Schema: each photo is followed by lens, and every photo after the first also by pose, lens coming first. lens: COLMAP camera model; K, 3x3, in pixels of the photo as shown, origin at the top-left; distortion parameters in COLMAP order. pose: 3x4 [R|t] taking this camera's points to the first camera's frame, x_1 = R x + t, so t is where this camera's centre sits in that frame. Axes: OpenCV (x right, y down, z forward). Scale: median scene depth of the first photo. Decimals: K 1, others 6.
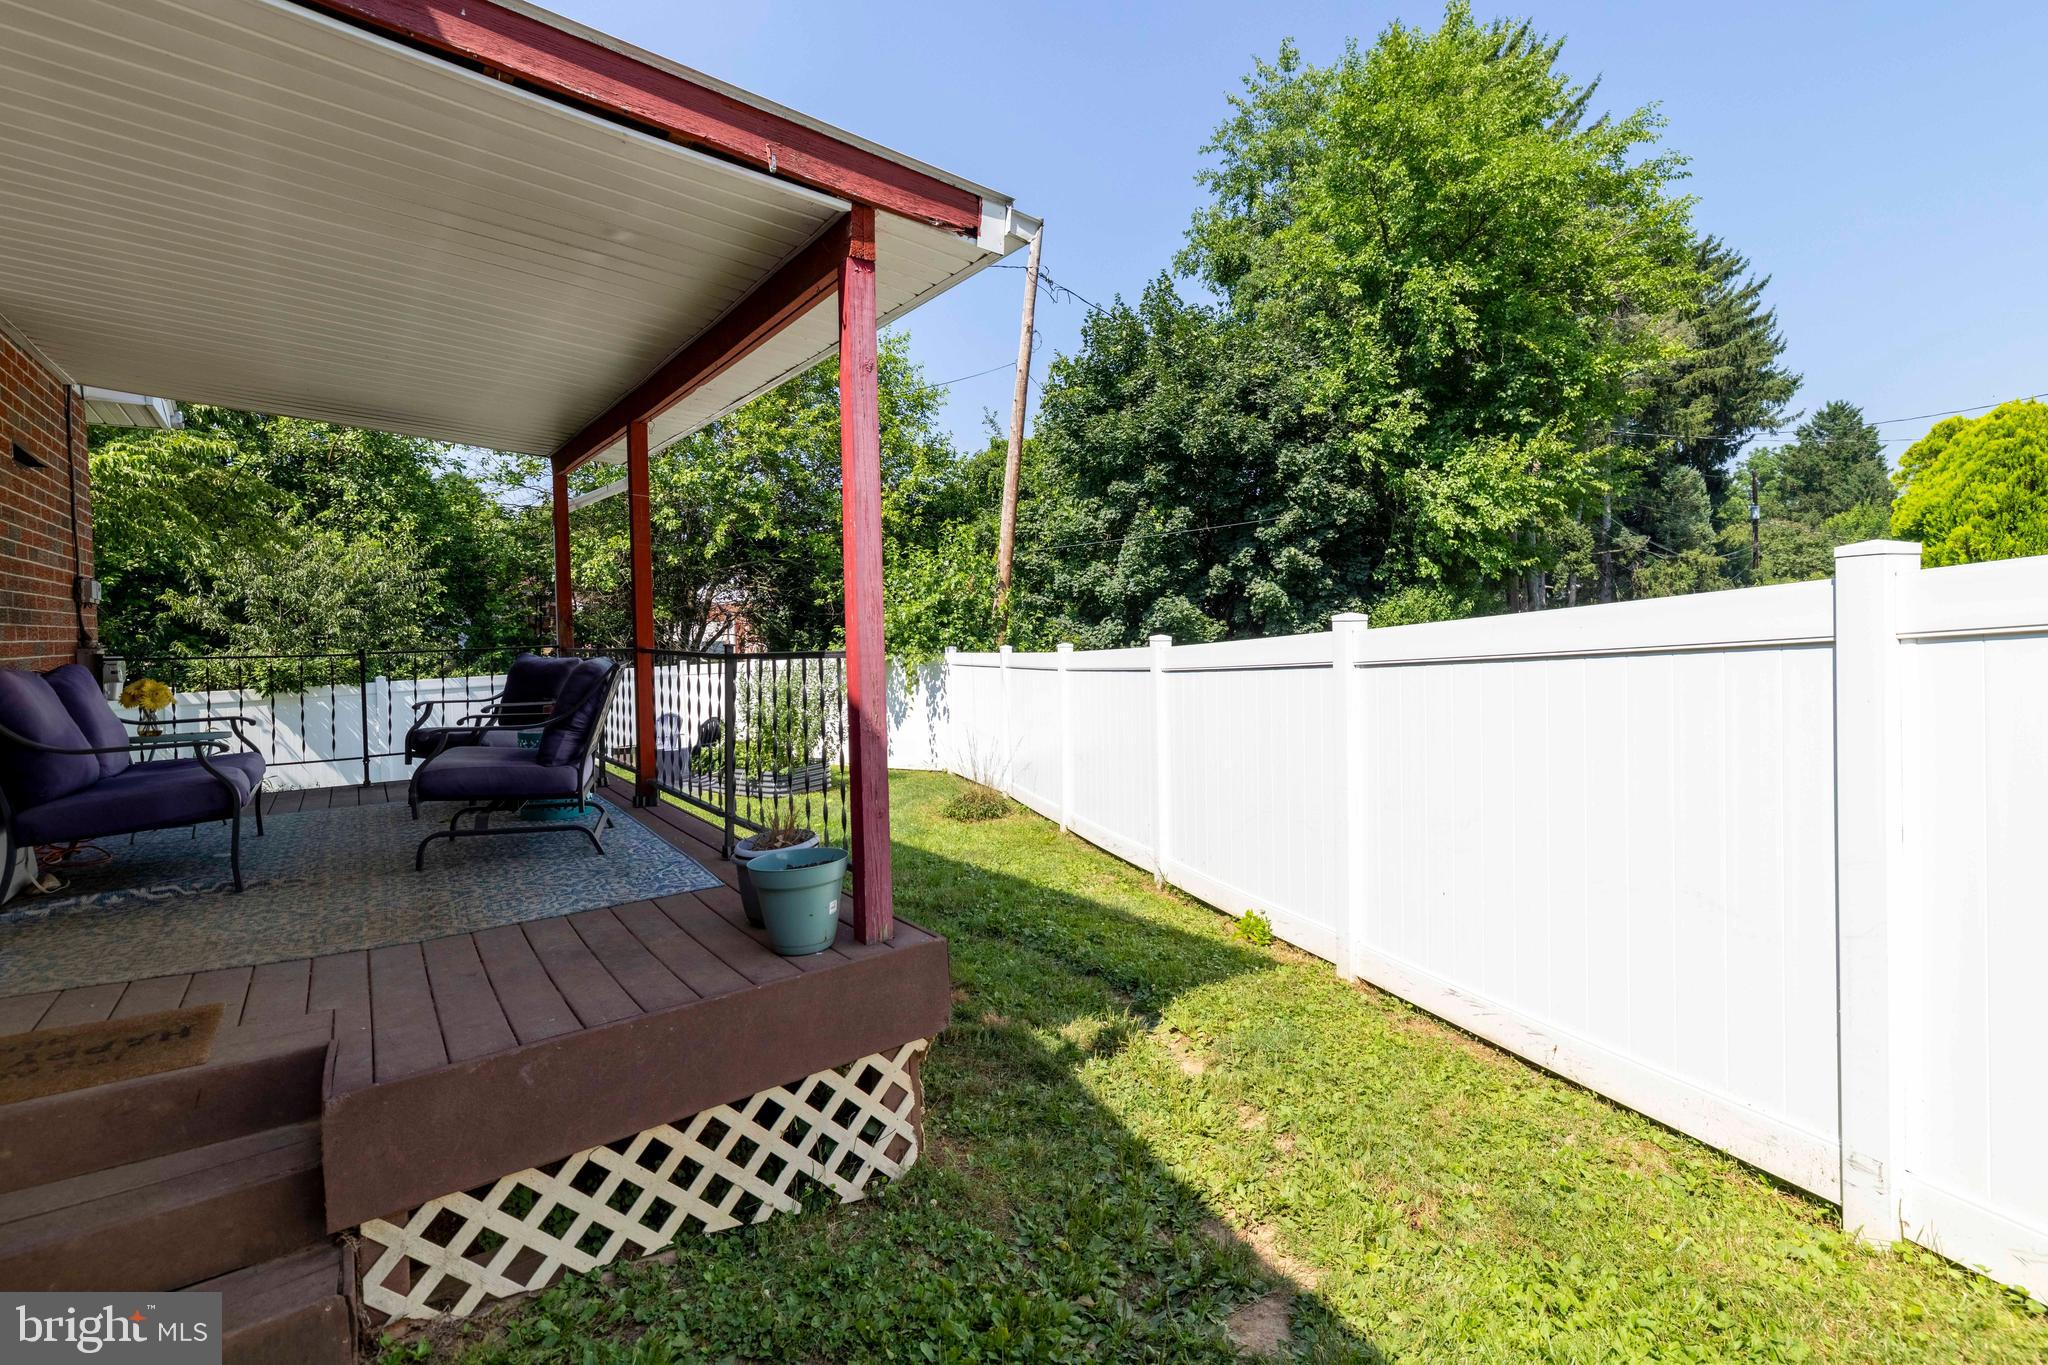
lens RADIAL K [[939.1, 0, 1024.0], [0, 939.1, 682.5], [0, 0, 1]] dist [0.010420, -0.000217]
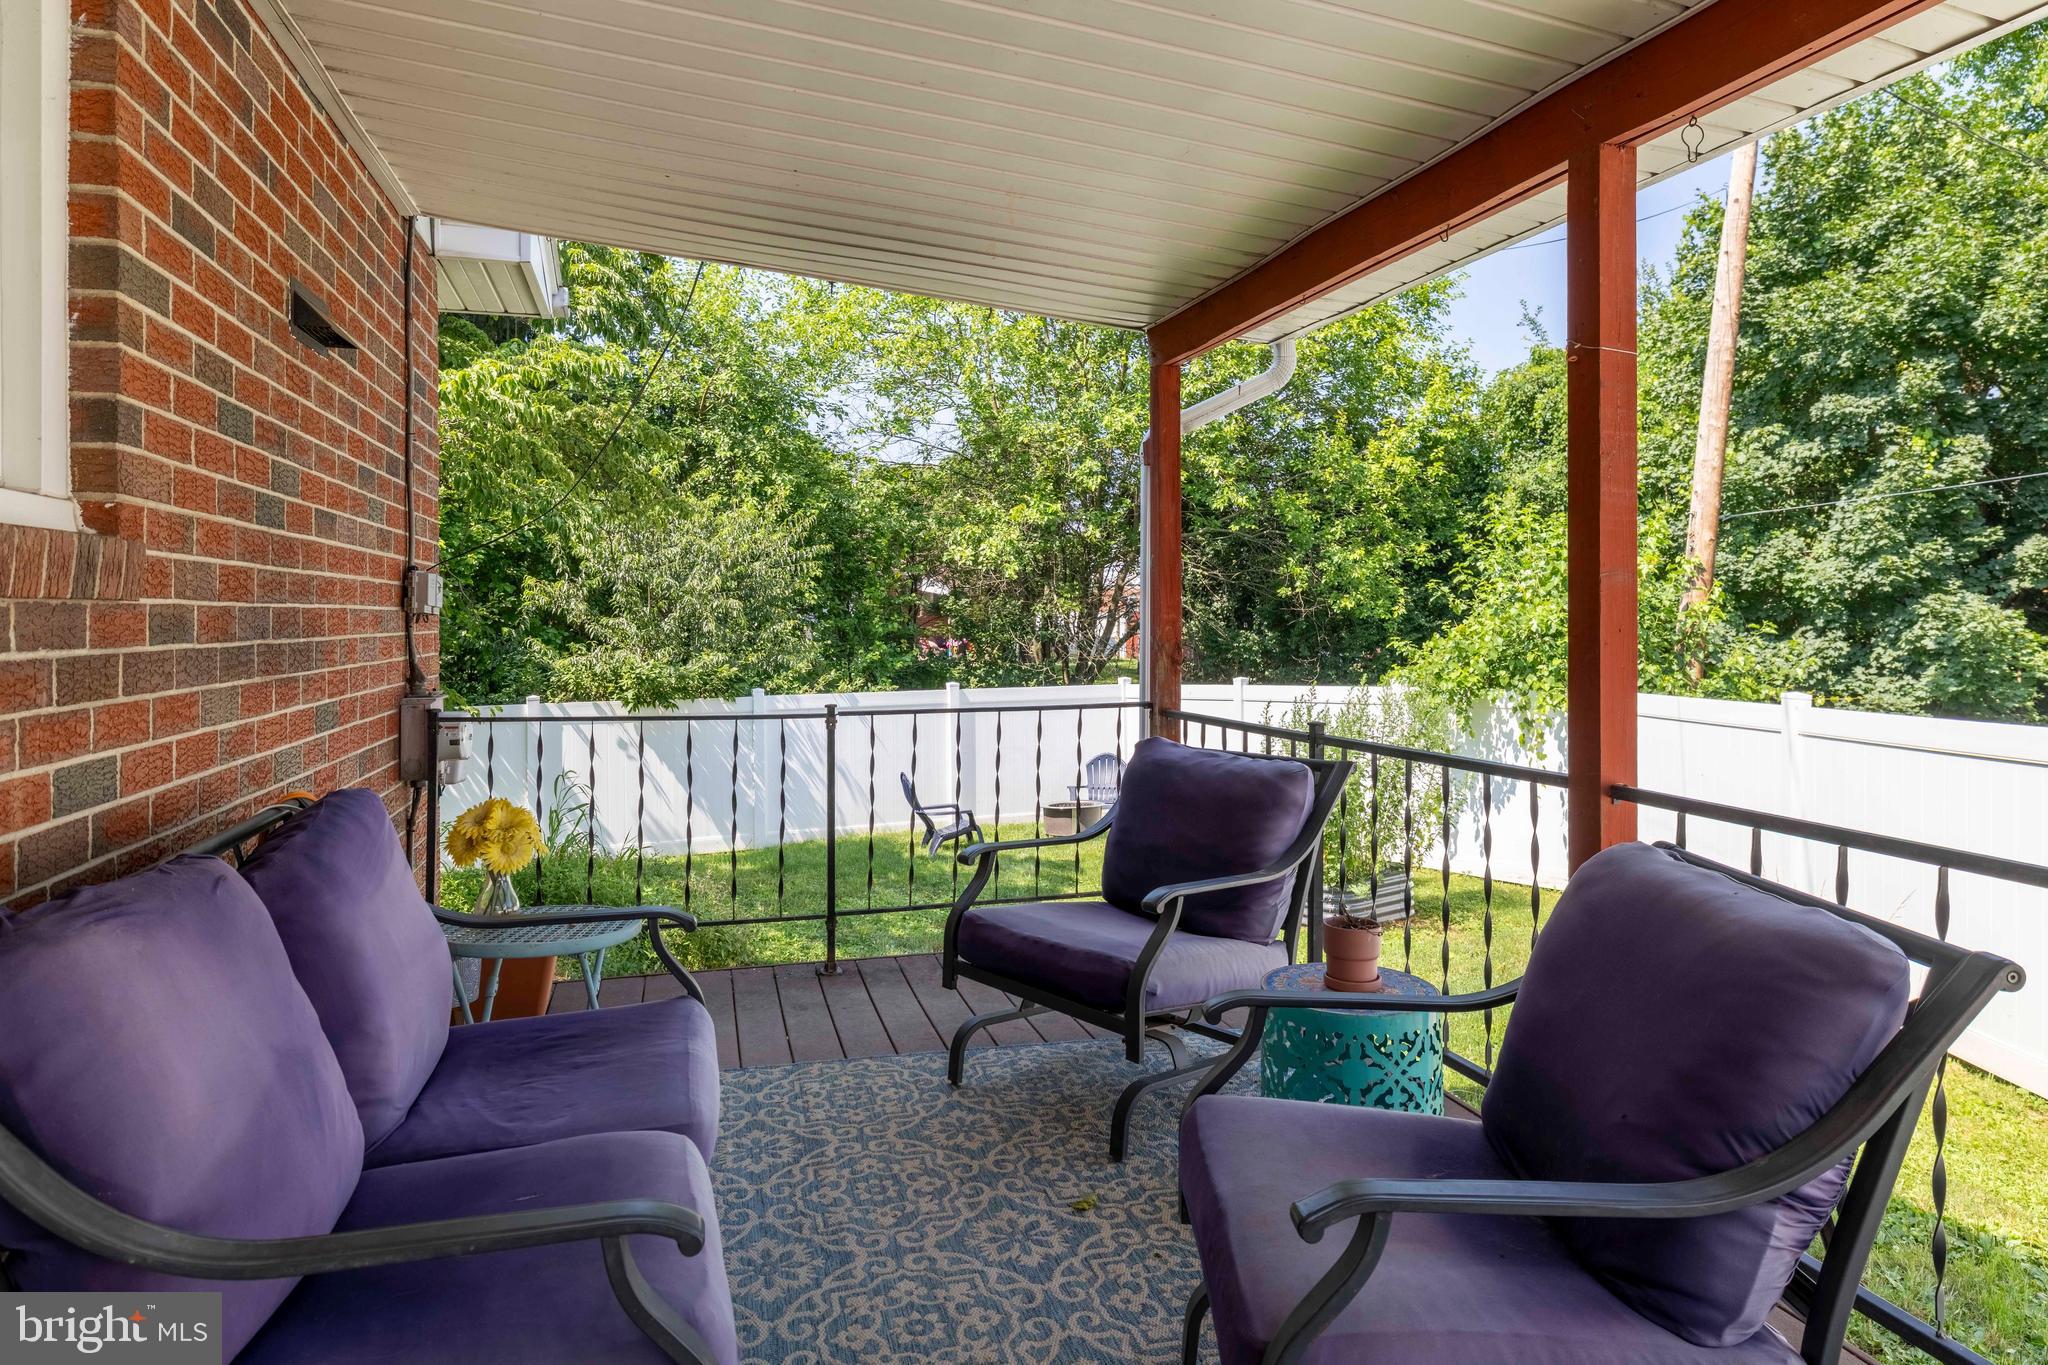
lens RADIAL K [[1171.4, 0, 1024.0], [0, 1171.4, 682.5], [0, 0, 1]] dist [0.000011, 0.019255]
pose [[0.942855, 0.040349, -0.330750, -0.179523], [-0.040710, 0.999154, 0.005839, -0.025806], [0.330706, 0.007959, 0.943700, 0.197241]]
